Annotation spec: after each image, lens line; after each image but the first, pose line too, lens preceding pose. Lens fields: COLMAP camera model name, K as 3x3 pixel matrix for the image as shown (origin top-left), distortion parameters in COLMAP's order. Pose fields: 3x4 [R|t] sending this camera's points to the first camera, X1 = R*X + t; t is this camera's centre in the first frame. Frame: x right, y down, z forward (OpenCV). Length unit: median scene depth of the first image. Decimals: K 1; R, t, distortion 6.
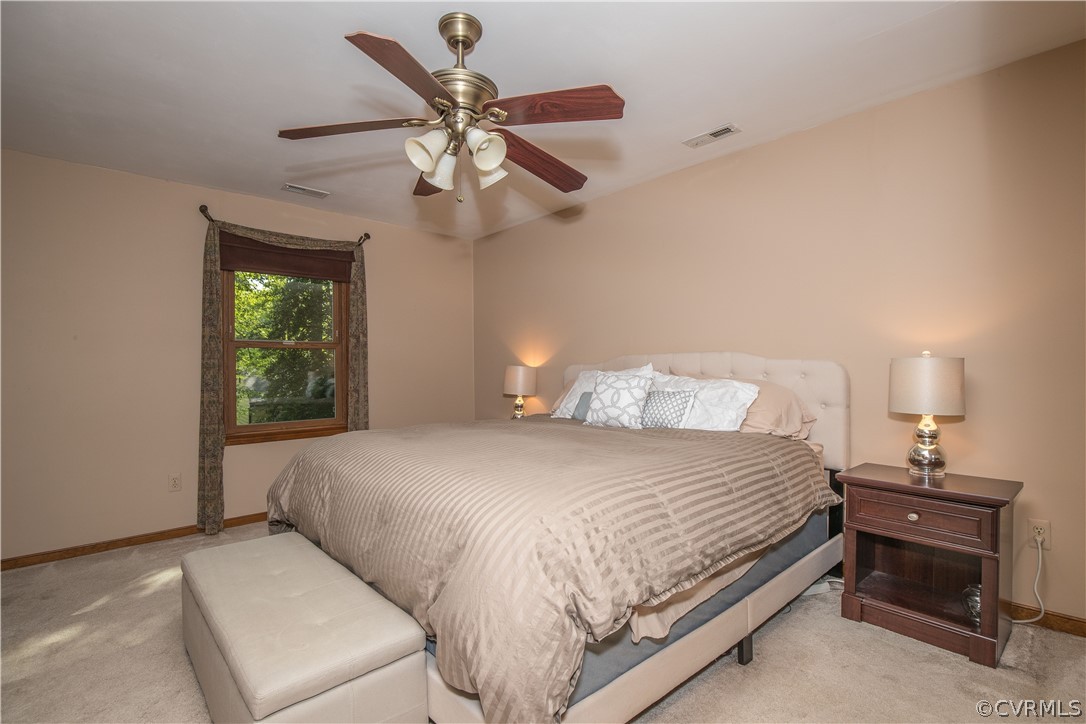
lens RADIAL K [[501.3, 0, 543.0], [0, 501.3, 362.0], [0, 0, 1]] dist [-0.020257, 0.000842]
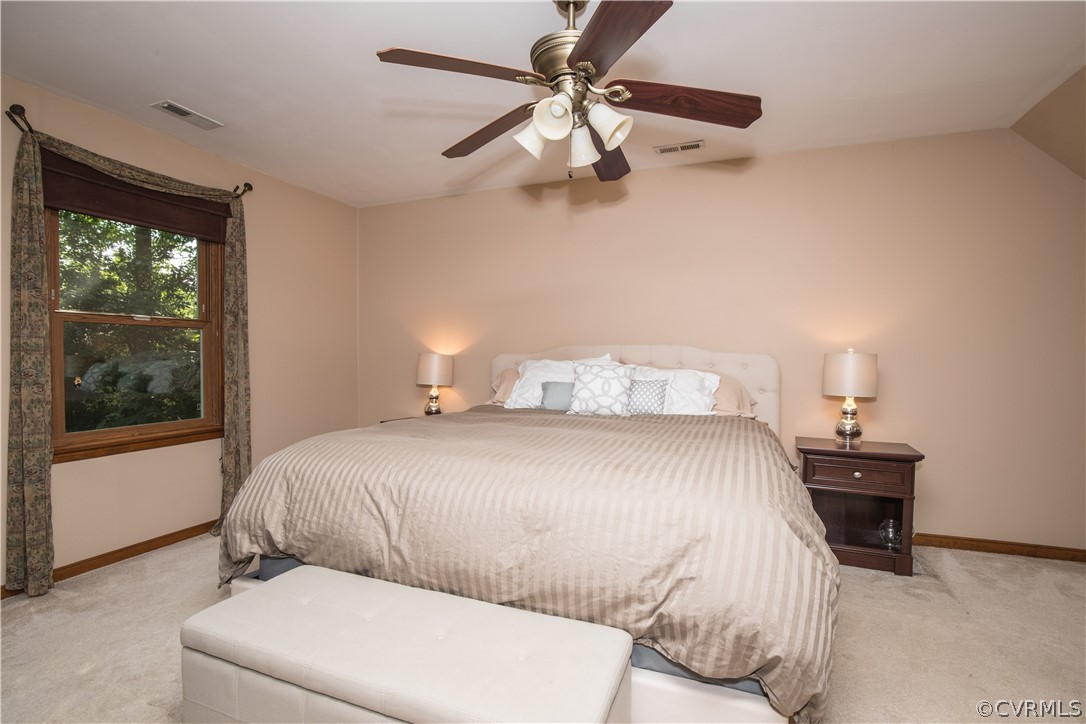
lens RADIAL K [[506.3, 0, 542.3], [0, 506.3, 362.9], [0, 0, 1]] dist [-0.018300, 0.000839]
pose [[0.902668, 0.006952, 0.430282, -0.417333], [-0.017956, 0.999607, 0.021518, 0.001572], [-0.429963, -0.027149, 0.902438, 0.114842]]
